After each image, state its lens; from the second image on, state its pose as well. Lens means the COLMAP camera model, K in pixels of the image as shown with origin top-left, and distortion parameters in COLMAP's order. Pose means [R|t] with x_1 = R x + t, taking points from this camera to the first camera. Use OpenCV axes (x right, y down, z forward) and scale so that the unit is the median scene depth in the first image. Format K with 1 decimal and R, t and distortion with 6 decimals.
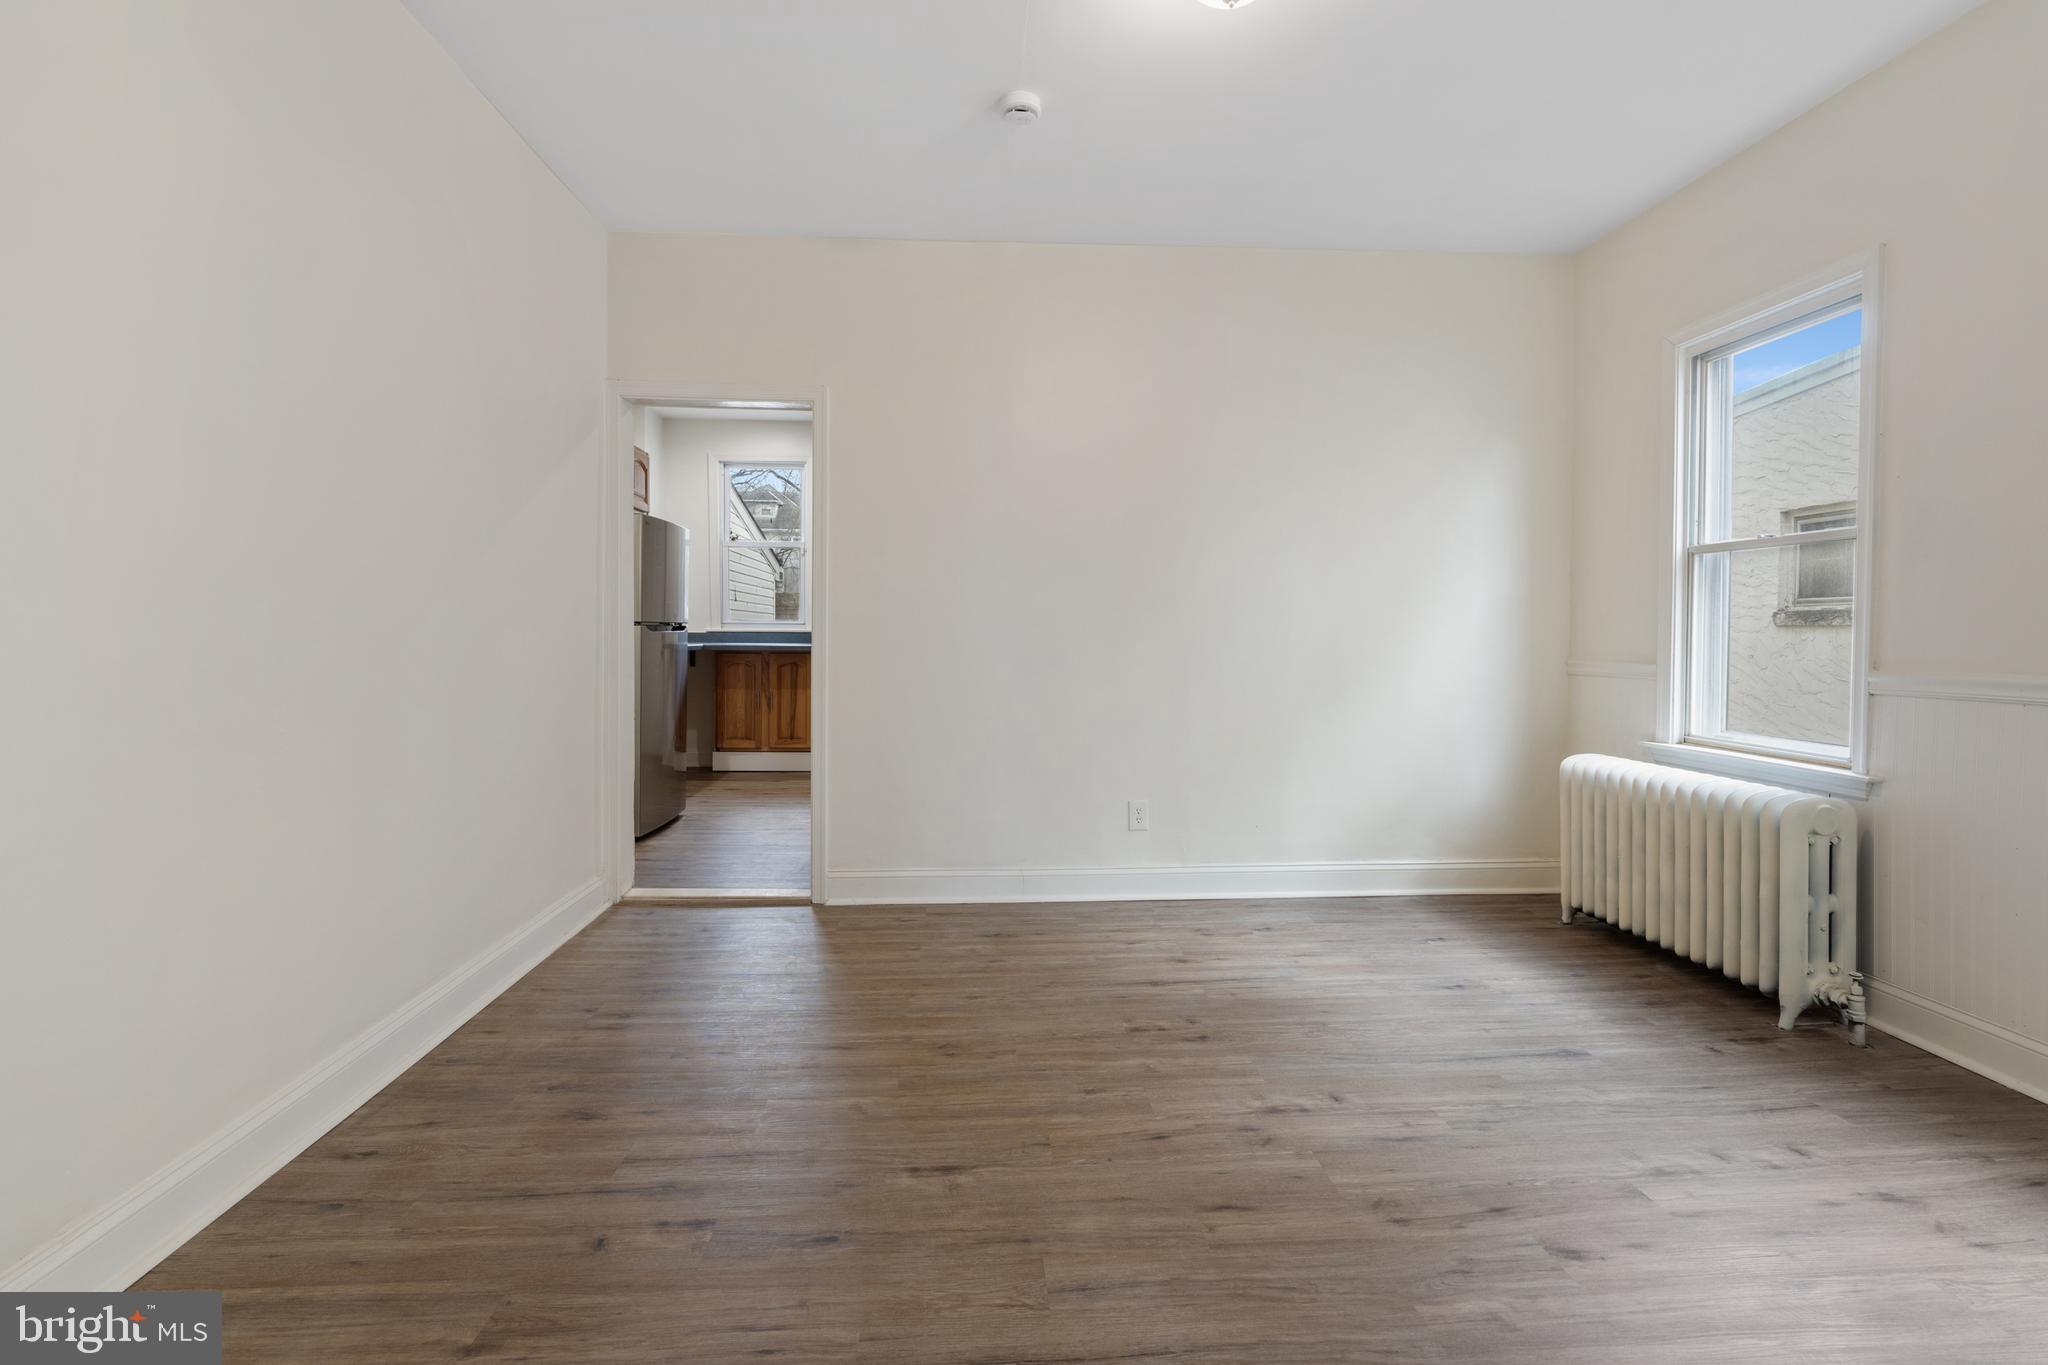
lens RADIAL K [[932.3, 0, 1016.6], [0, 932.3, 642.2], [0, 0, 1]] dist [-0.003916, 0.001299]
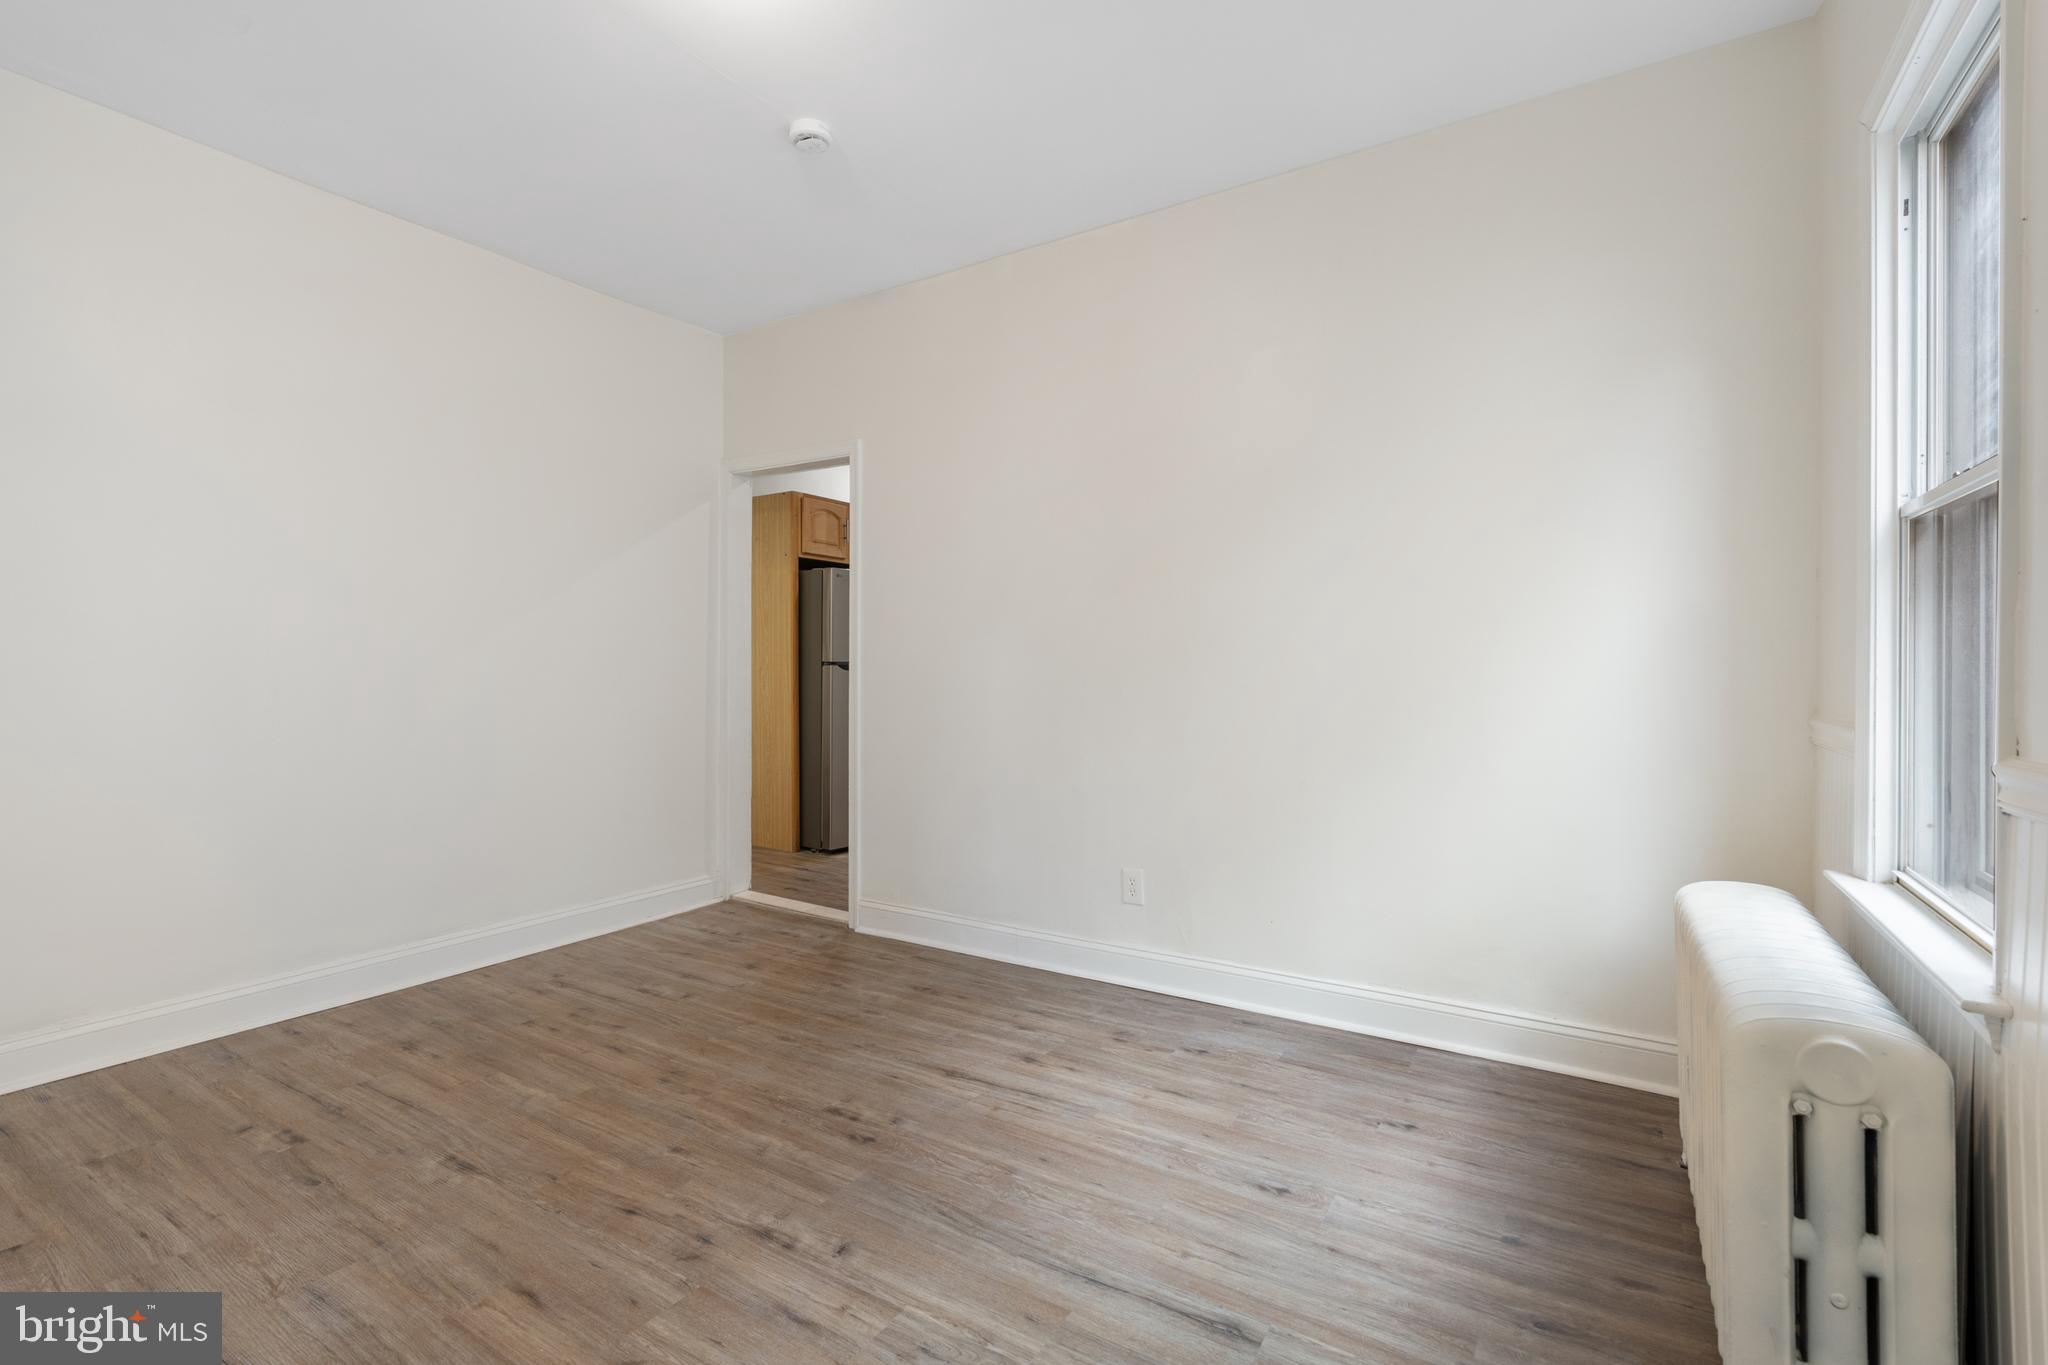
lens RADIAL K [[932.3, 0, 1016.6], [0, 932.3, 642.2], [0, 0, 1]] dist [-0.003916, 0.001299]
pose [[0.806132, -0.019624, -0.591410, 0.809142], [-0.004265, 0.999231, -0.038969, -0.004156], [0.591720, 0.033936, 0.805429, 0.358910]]
